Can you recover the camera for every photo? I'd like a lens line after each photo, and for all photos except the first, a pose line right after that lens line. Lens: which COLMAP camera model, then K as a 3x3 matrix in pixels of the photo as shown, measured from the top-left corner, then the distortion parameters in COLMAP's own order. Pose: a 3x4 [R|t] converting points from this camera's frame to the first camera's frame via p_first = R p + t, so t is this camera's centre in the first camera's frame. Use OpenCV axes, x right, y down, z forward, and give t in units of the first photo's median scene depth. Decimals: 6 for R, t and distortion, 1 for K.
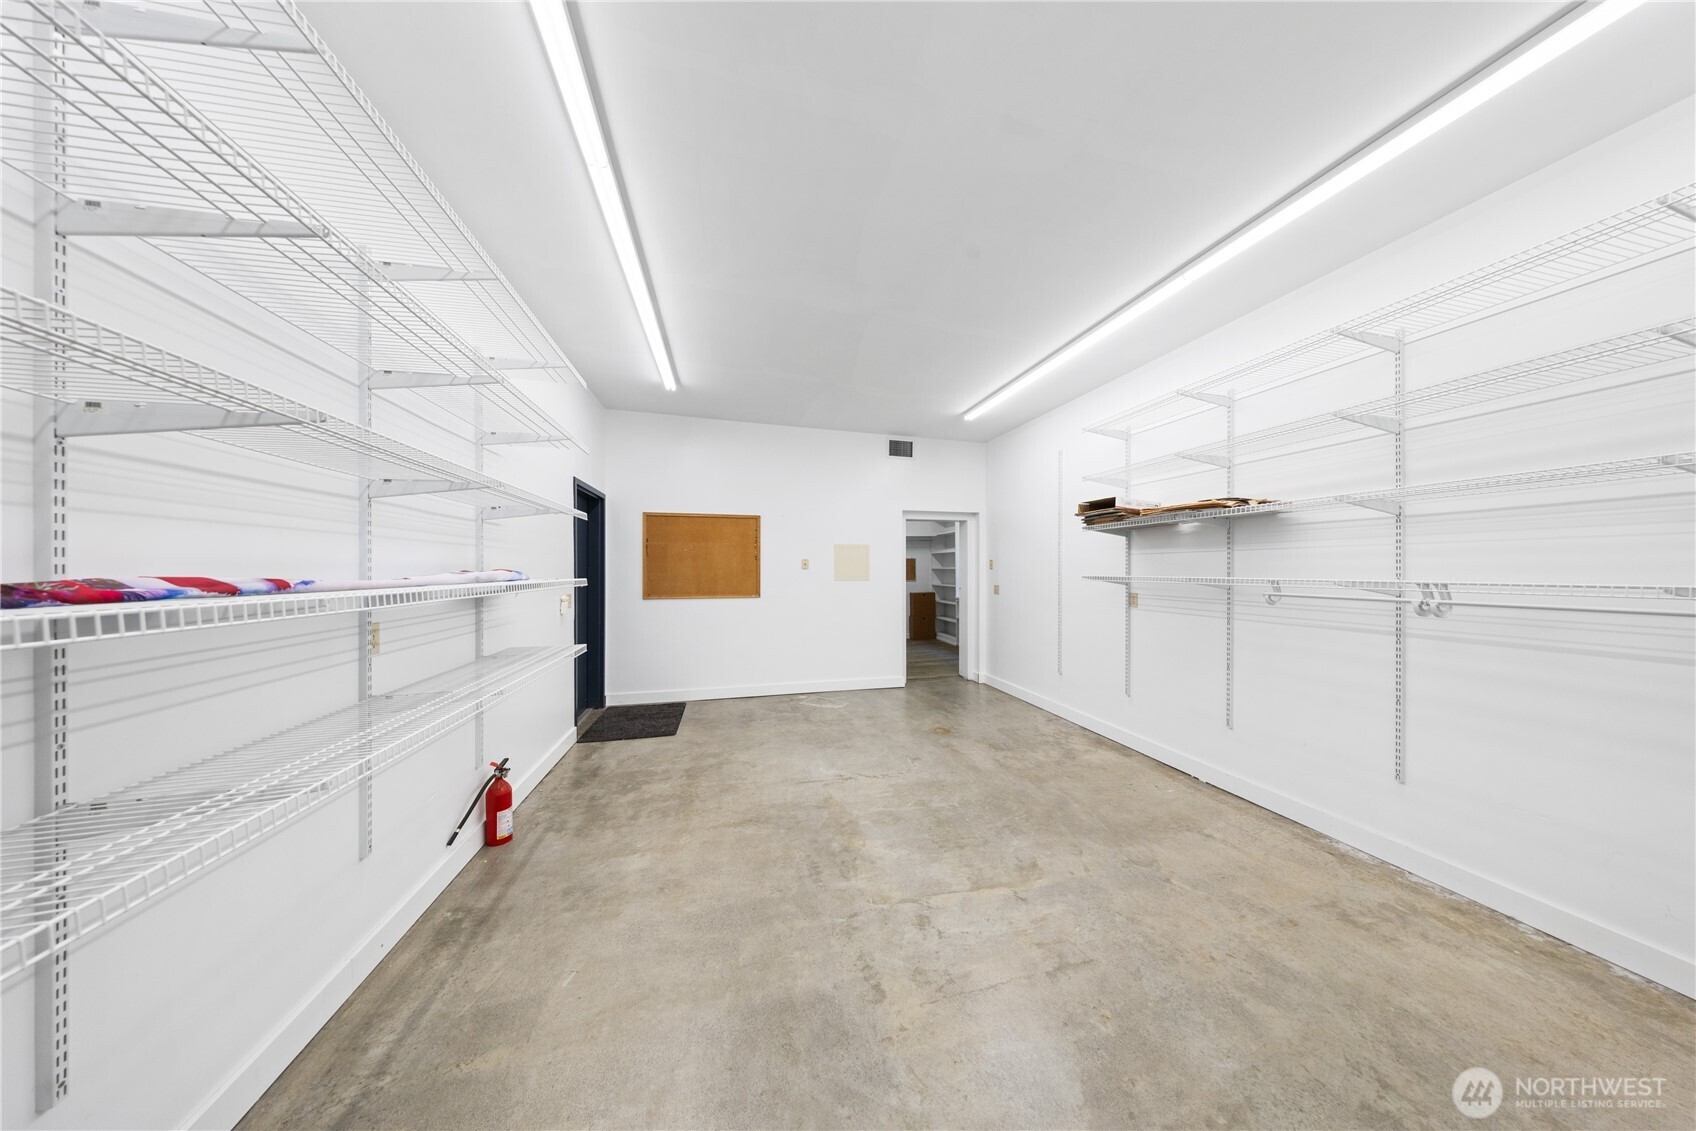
lens RADIAL K [[490.4, 0, 837.5], [0, 490.4, 567.9], [0, 0, 1]] dist [0.007143, -0.000080]
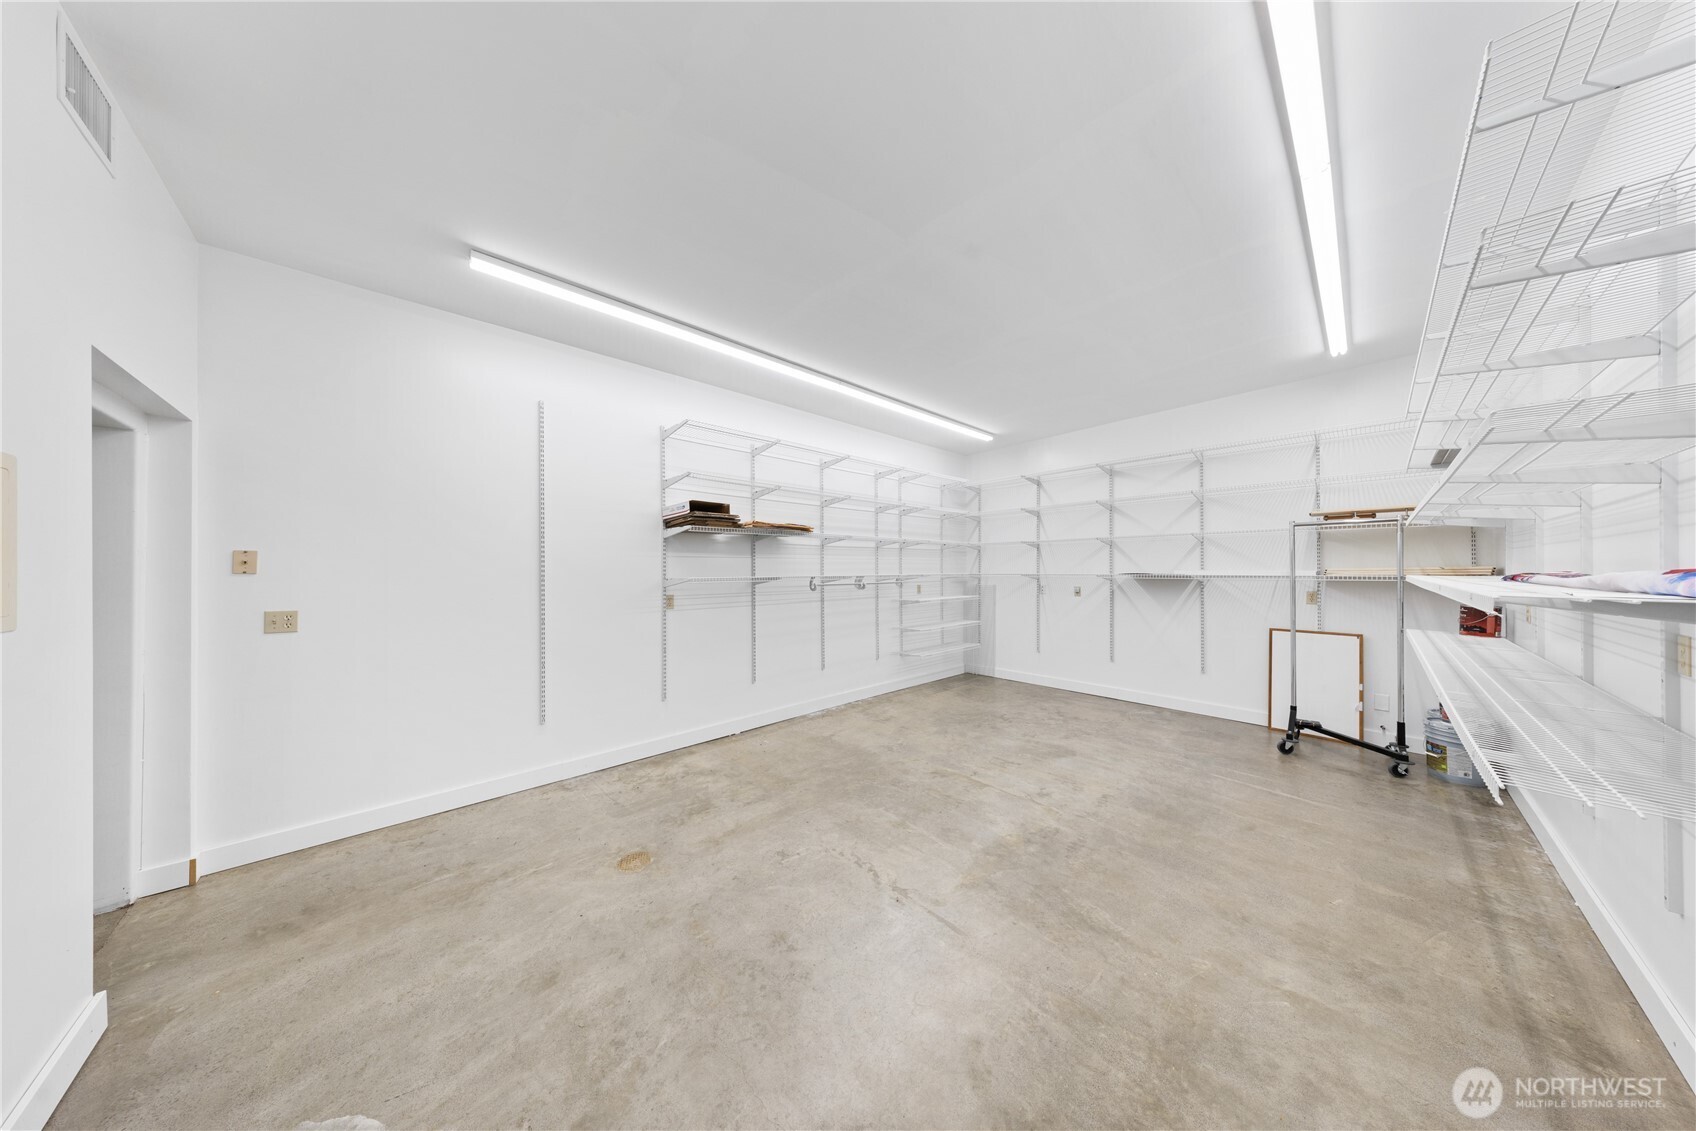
lens RADIAL K [[490.4, 0, 841.3], [0, 490.4, 566.8], [0, 0, 1]] dist [0.007143, -0.000080]
pose [[-0.504418, 0.000832, 0.863459, -0.586838], [0.001228, 0.999999, -0.000246, -0.007750], [-0.863459, 0.000936, -0.504419, 1.603955]]
